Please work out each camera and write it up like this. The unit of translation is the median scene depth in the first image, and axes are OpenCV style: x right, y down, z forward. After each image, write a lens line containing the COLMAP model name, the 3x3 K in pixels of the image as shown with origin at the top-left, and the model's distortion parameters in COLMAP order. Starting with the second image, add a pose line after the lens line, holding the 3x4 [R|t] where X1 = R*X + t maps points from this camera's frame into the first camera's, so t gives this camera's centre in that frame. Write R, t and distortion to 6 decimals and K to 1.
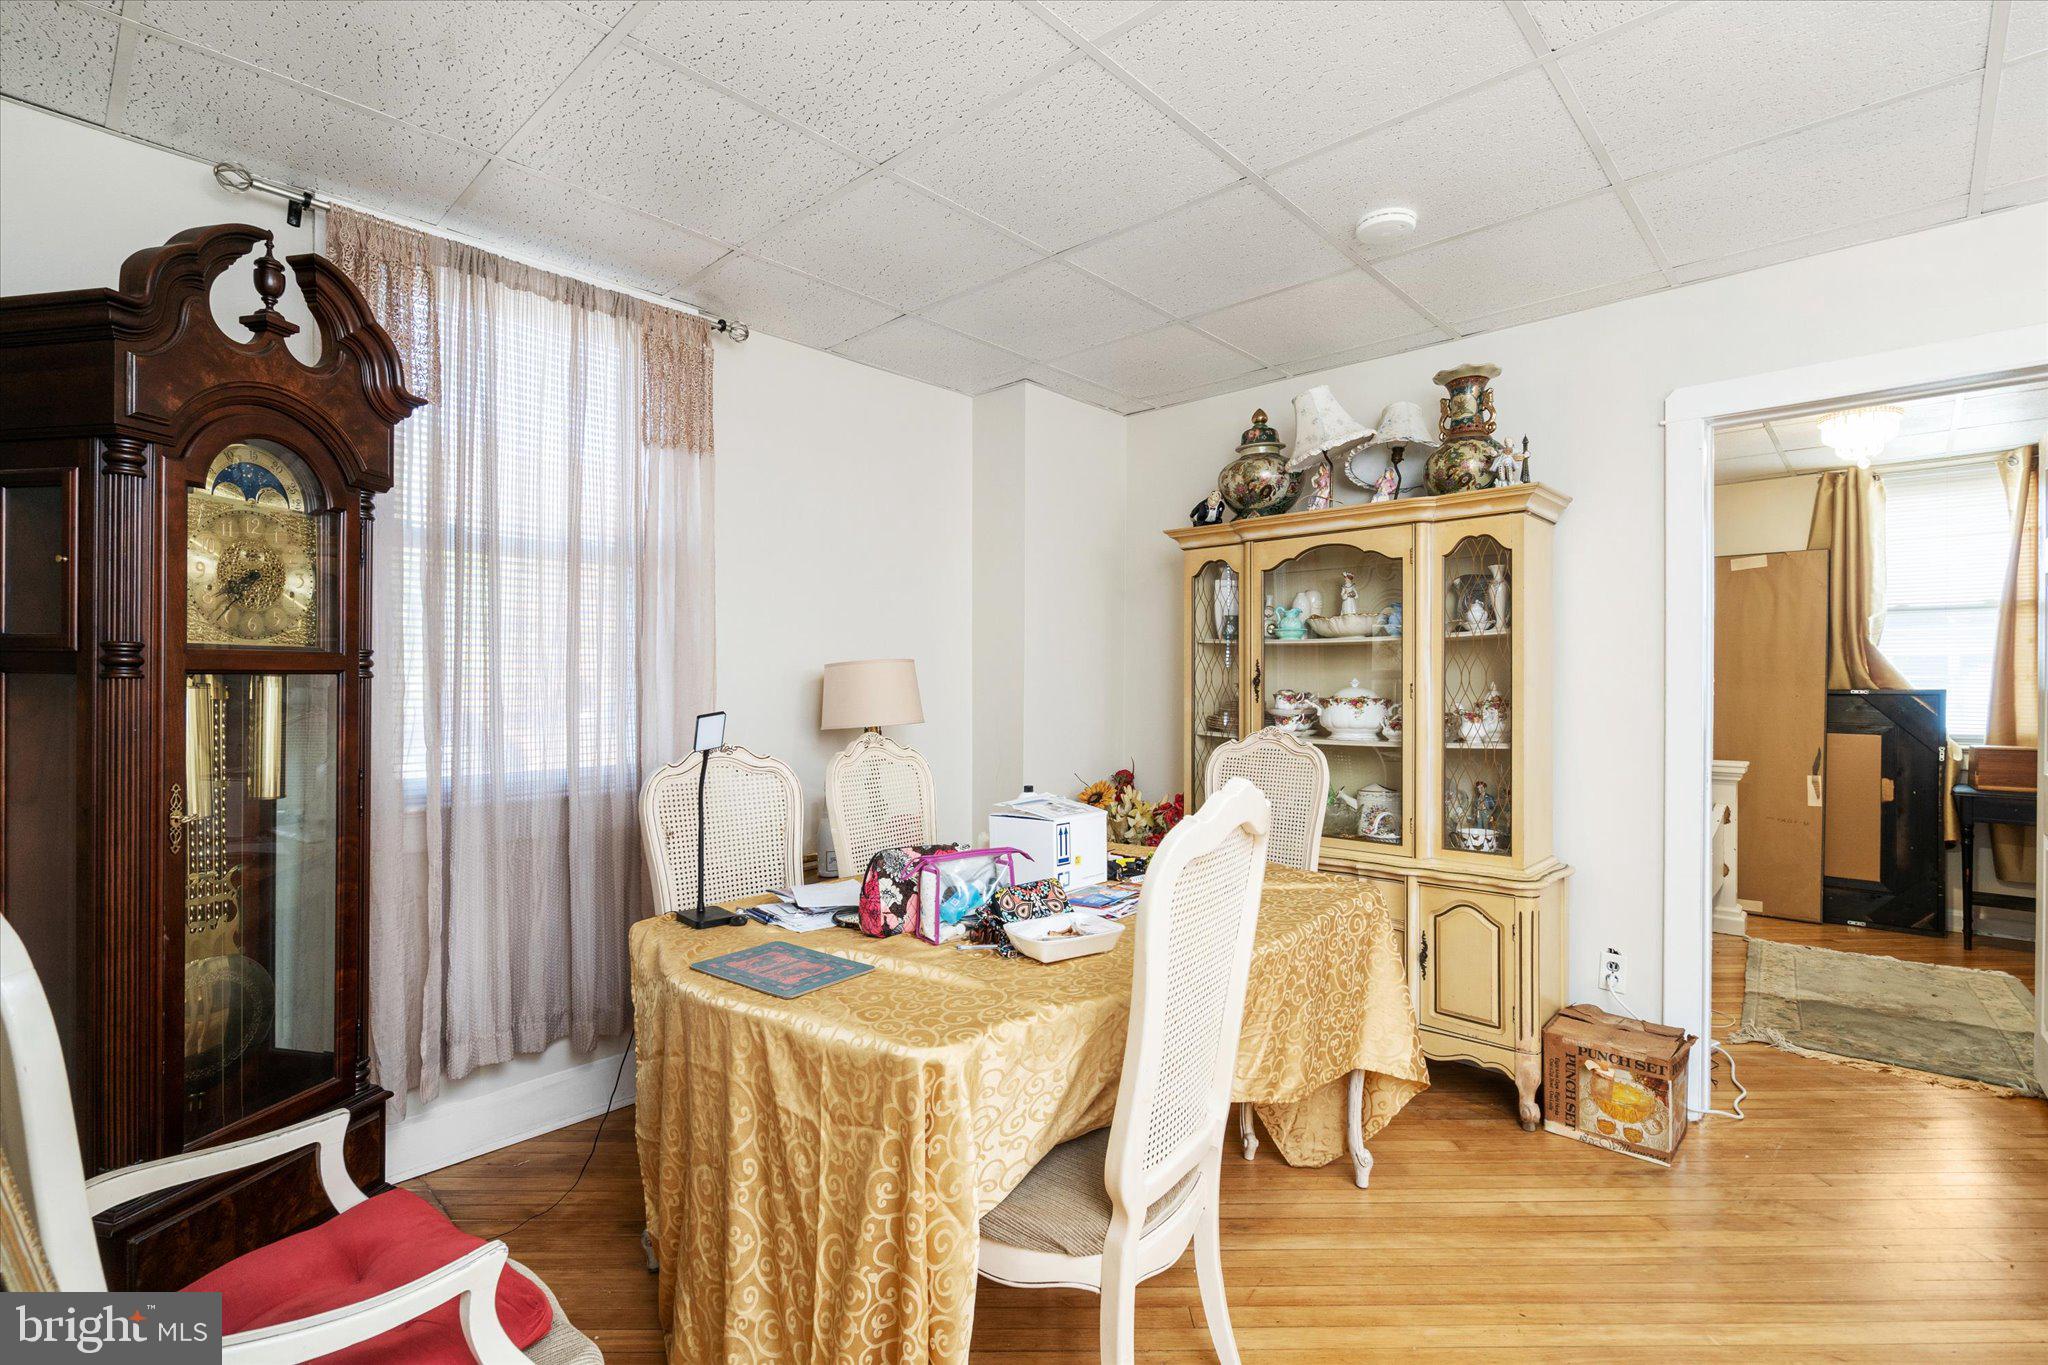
lens RADIAL K [[949.3, 0, 1022.4], [0, 949.3, 680.0], [0, 0, 1]] dist [-0.002761, -0.000155]
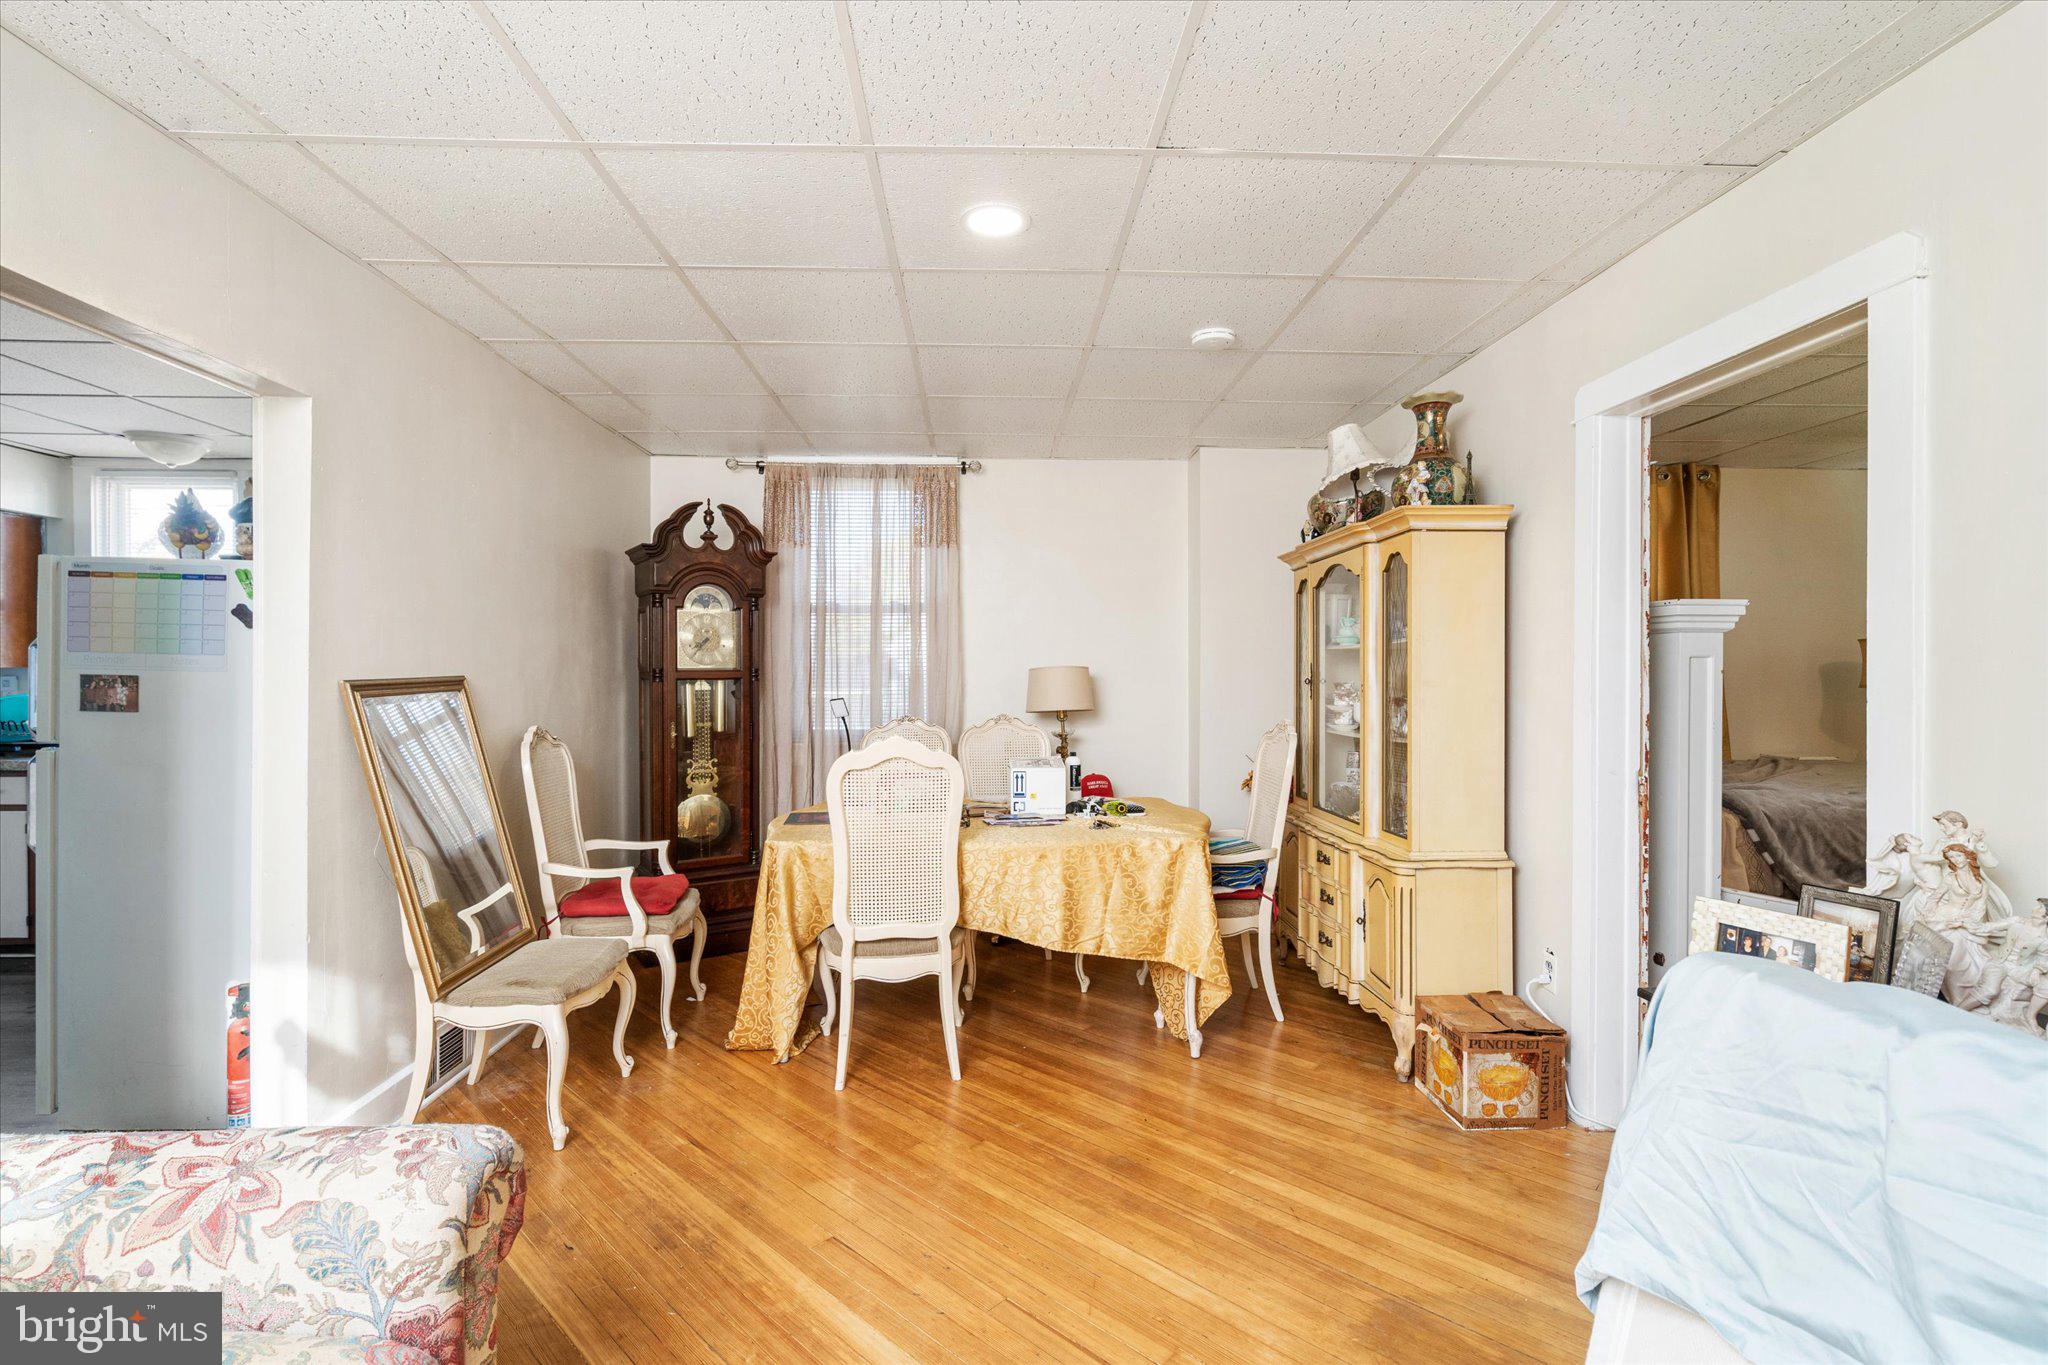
lens RADIAL K [[949.3, 0, 1027.5], [0, 949.3, 682.3], [0, 0, 1]] dist [-0.002761, -0.000155]
pose [[0.708139, 0.002770, -0.706067, 1.460064], [0.005294, 0.999943, 0.009232, -0.016693], [0.706053, -0.010275, 0.708084, -0.153532]]
